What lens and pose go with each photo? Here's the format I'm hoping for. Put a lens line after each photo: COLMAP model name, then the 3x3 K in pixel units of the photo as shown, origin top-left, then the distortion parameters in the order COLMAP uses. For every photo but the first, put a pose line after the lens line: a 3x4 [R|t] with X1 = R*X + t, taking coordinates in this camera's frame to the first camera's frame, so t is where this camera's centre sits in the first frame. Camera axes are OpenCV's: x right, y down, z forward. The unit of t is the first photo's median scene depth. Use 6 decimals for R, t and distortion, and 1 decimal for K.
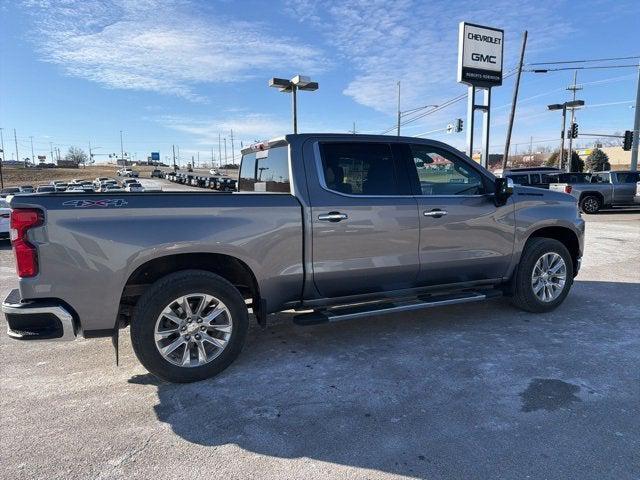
lens RADIAL K [[451.6, 0, 321.3], [0, 451.6, 245.0], [0, 0, 1]] dist [0.037526, -0.045777]
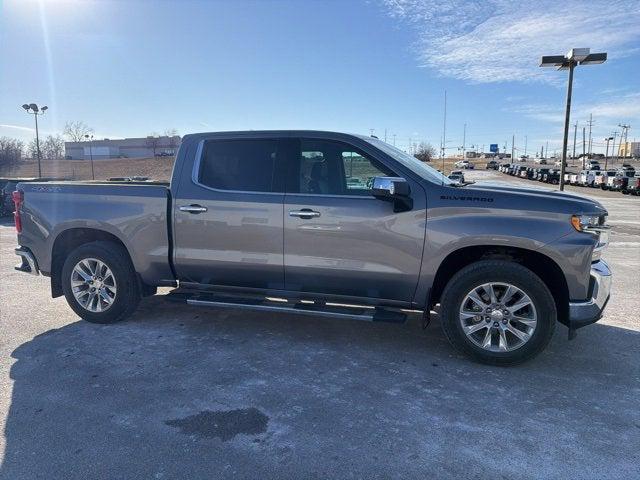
lens RADIAL K [[451.6, 0, 323.2], [0, 451.6, 233.4], [0, 0, 1]] dist [0.037526, -0.045777]
pose [[0.743442, 0.096940, -0.661737, 0.188319], [-0.101411, 0.994338, 0.031732, -0.013341], [0.661067, 0.043516, 0.749064, 0.071859]]
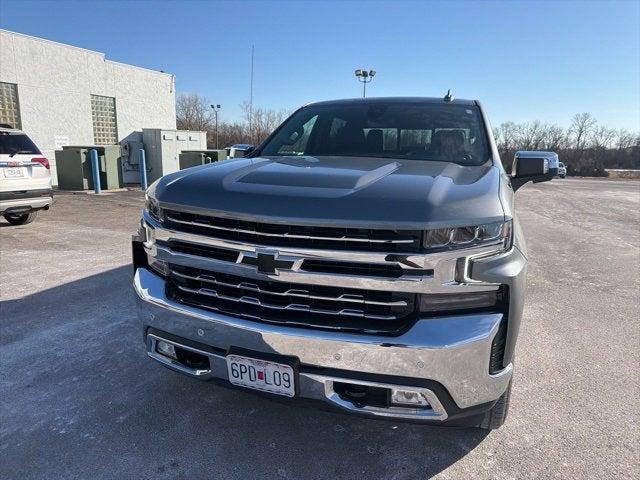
lens RADIAL K [[451.6, 0, 326.7], [0, 451.6, 242.9], [0, 0, 1]] dist [0.037526, -0.045777]
pose [[-0.707383, 0.138542, -0.693120, 0.199834], [-0.113448, 0.945636, 0.304798, -0.055069], [0.697667, 0.294242, -0.653209, 0.379184]]
